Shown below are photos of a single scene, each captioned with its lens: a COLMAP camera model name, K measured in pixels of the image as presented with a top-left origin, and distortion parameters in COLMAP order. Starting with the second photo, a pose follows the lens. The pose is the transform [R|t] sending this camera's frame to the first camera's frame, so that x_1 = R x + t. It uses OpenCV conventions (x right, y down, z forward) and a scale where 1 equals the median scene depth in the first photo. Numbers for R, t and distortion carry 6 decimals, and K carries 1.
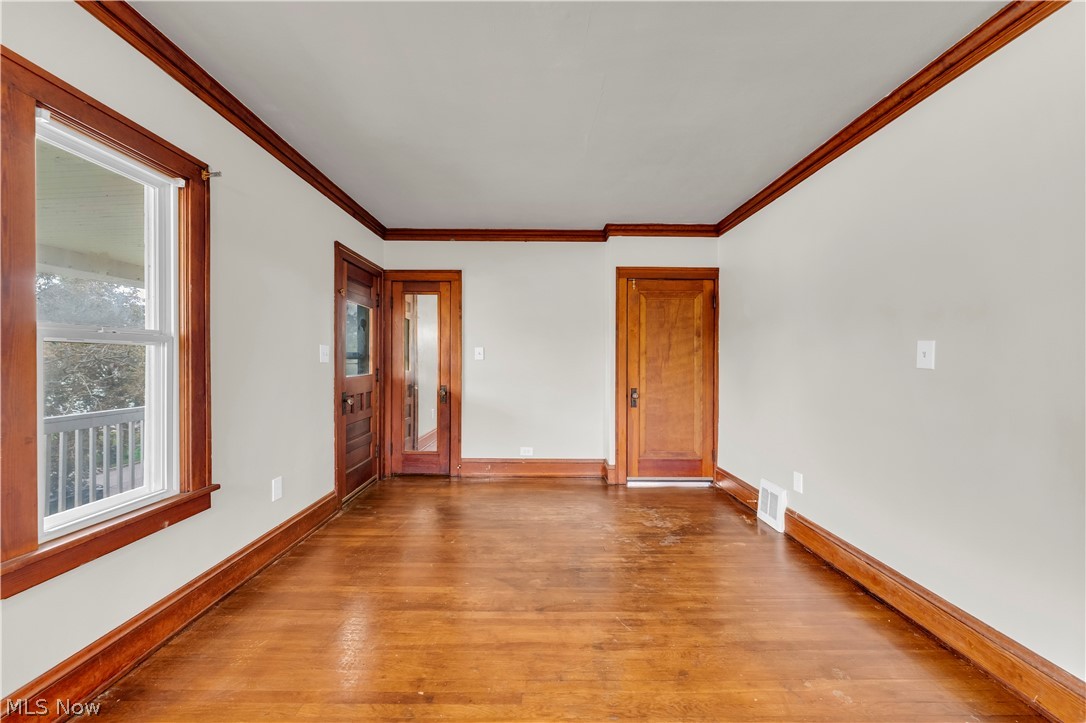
lens RADIAL K [[439.8, 0, 541.7], [0, 439.8, 362.2], [0, 0, 1]] dist [-0.000937, -0.000305]
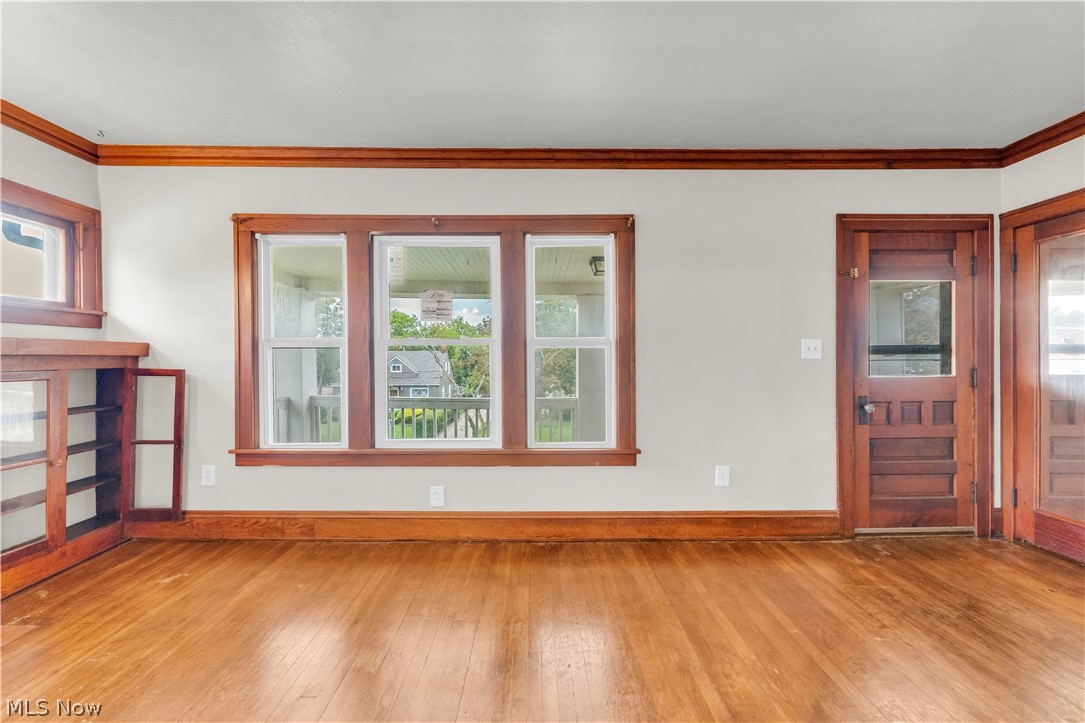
lens RADIAL K [[442.7, 0, 545.4], [0, 442.7, 361.2], [0, 0, 1]] dist [-0.003013, -0.000351]
pose [[0.000610, -0.004888, -0.999988, 0.355275], [-0.001374, 0.999987, -0.004888, 0.009868], [0.999999, 0.001377, 0.000603, 0.420305]]
